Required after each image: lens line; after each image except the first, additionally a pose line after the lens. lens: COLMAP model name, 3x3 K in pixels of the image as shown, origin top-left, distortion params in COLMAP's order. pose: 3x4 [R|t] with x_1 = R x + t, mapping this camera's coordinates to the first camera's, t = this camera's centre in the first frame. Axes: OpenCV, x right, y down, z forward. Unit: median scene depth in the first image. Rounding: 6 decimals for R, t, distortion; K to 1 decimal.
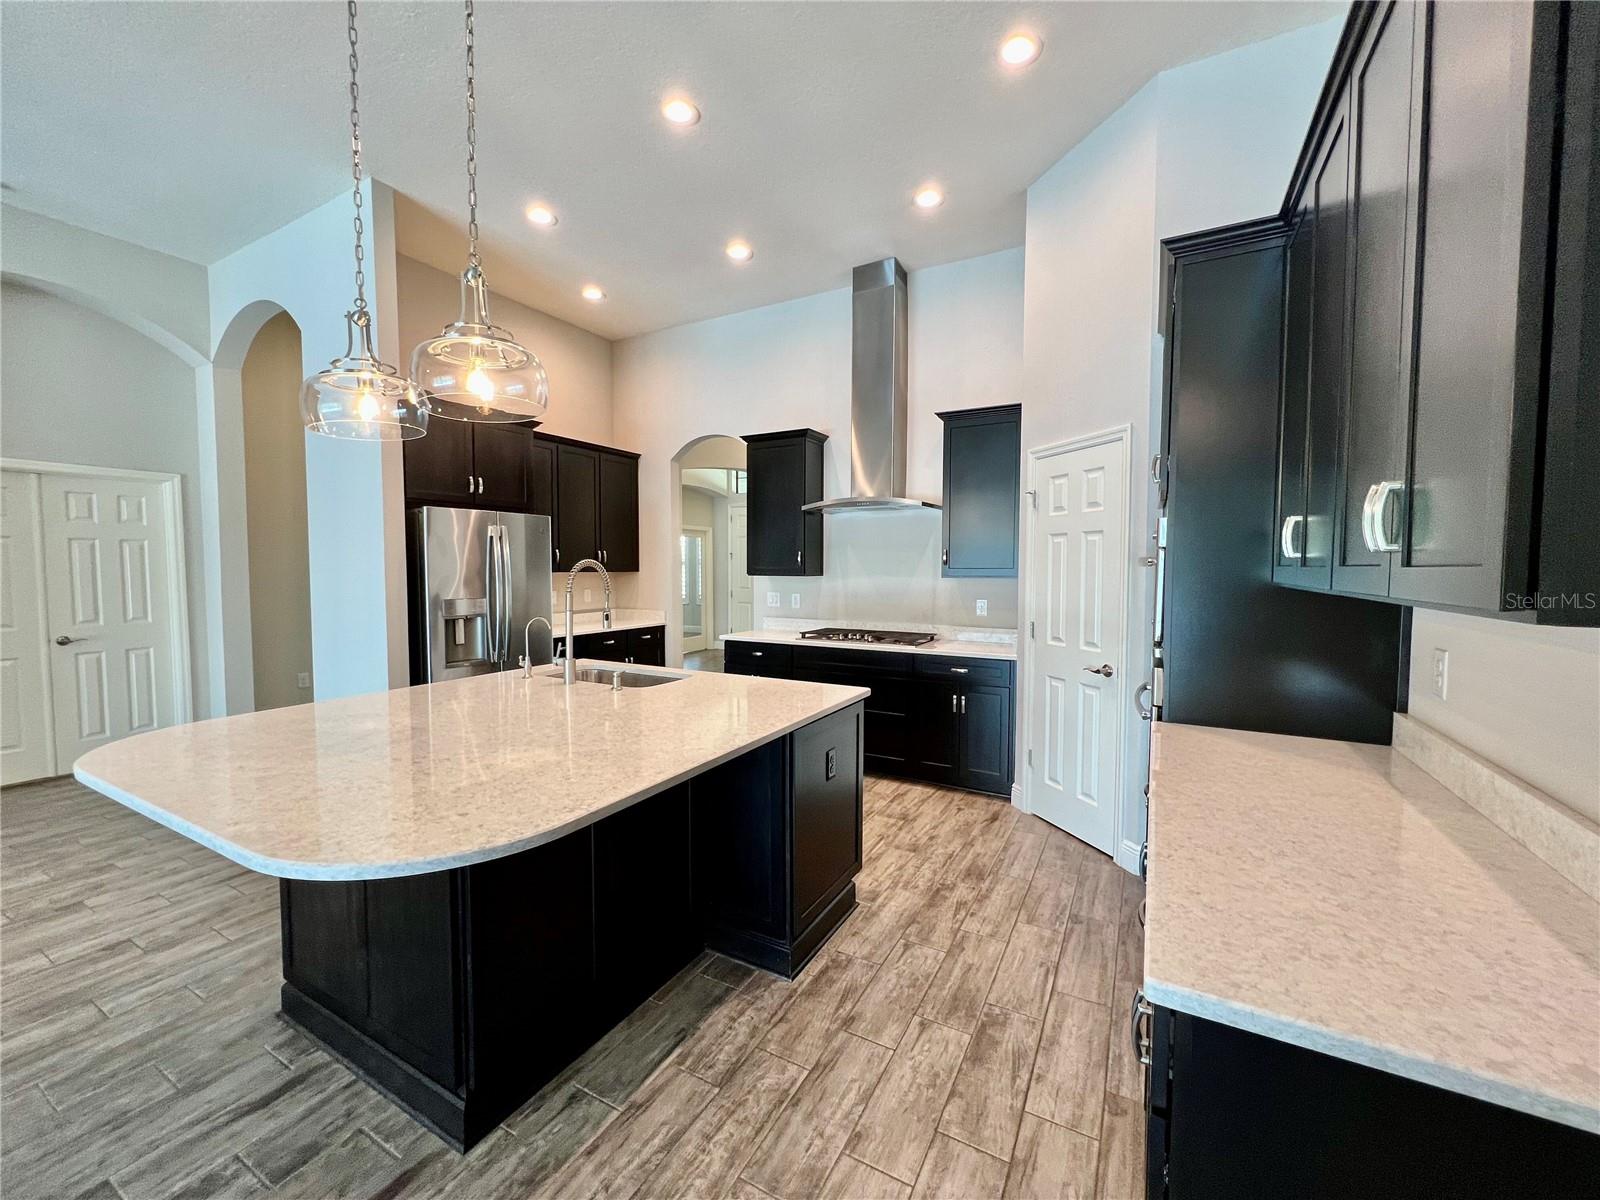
lens RADIAL K [[636.8, 0, 801.9], [0, 636.8, 600.5], [0, 0, 1]] dist [-0.000733, 0.000609]
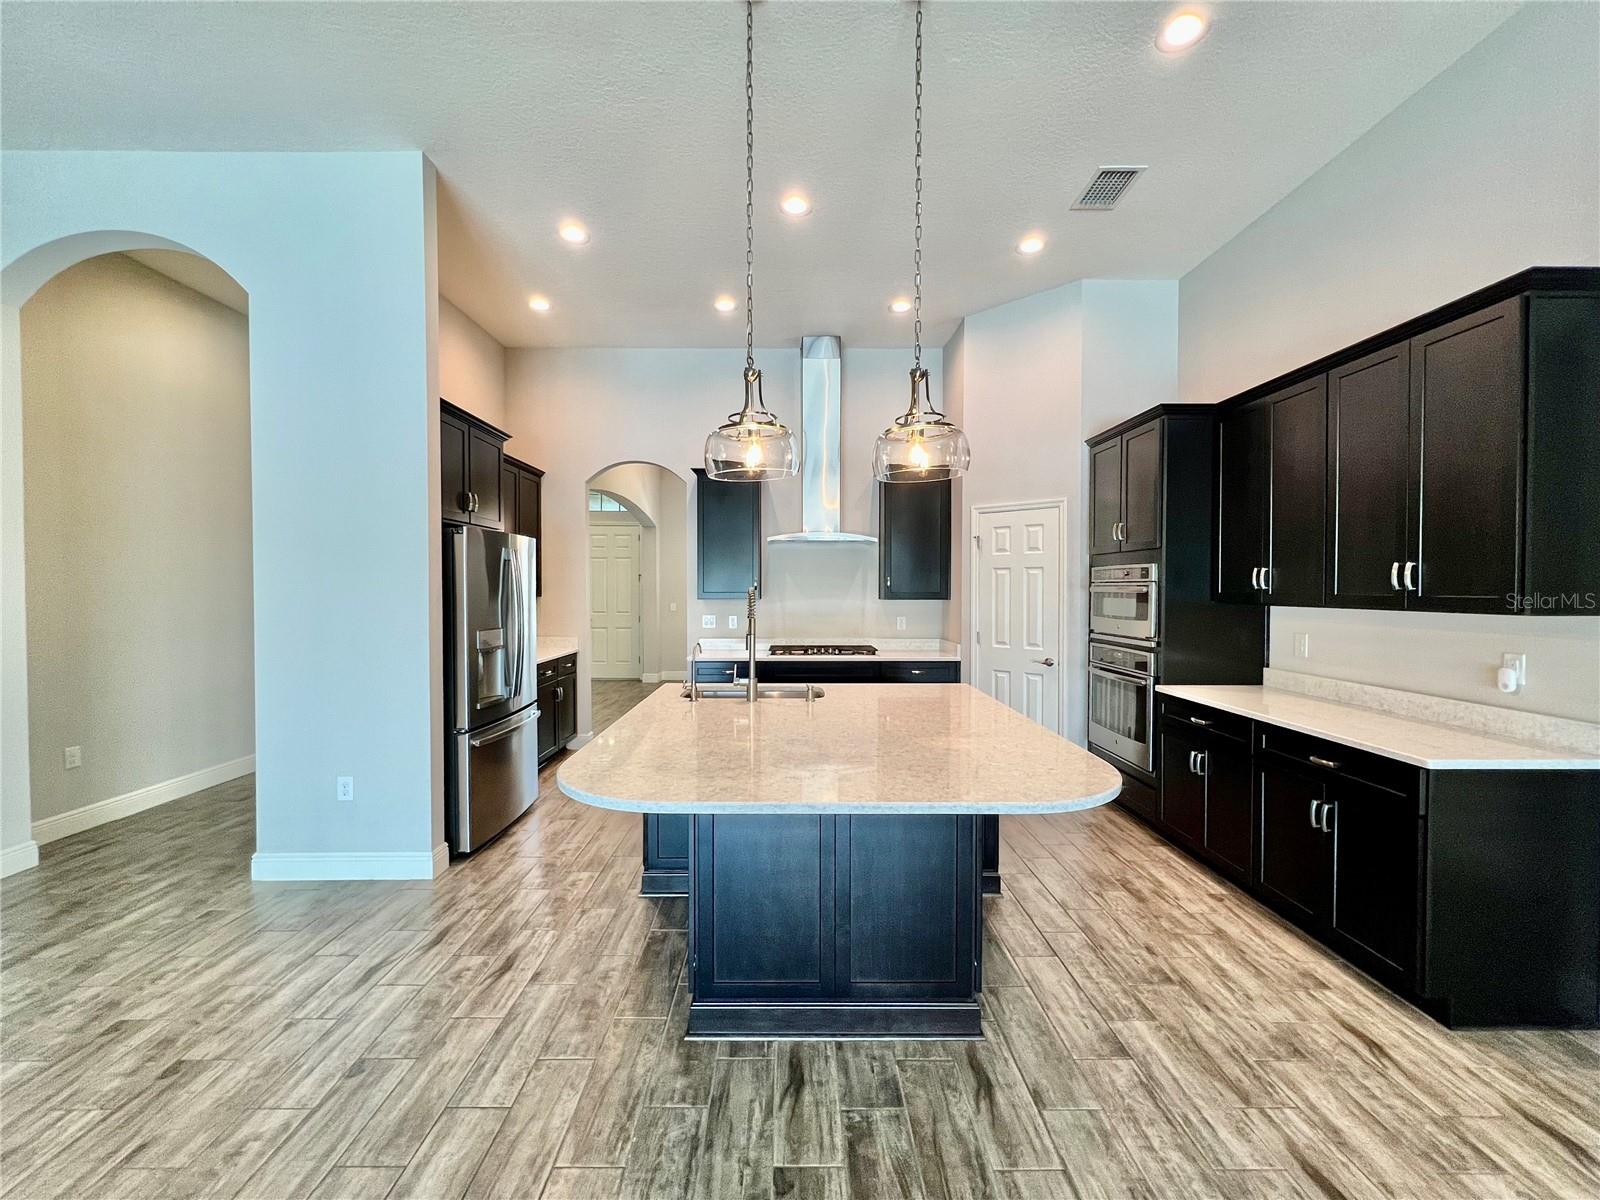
lens RADIAL K [[636.8, 0, 793.5], [0, 636.8, 602.7], [0, 0, 1]] dist [-0.000733, 0.000609]
pose [[0.870542, -0.013751, 0.491902, -1.067245], [0.028081, 0.999369, -0.021760, -0.016264], [-0.491292, 0.032756, 0.870379, 0.008263]]
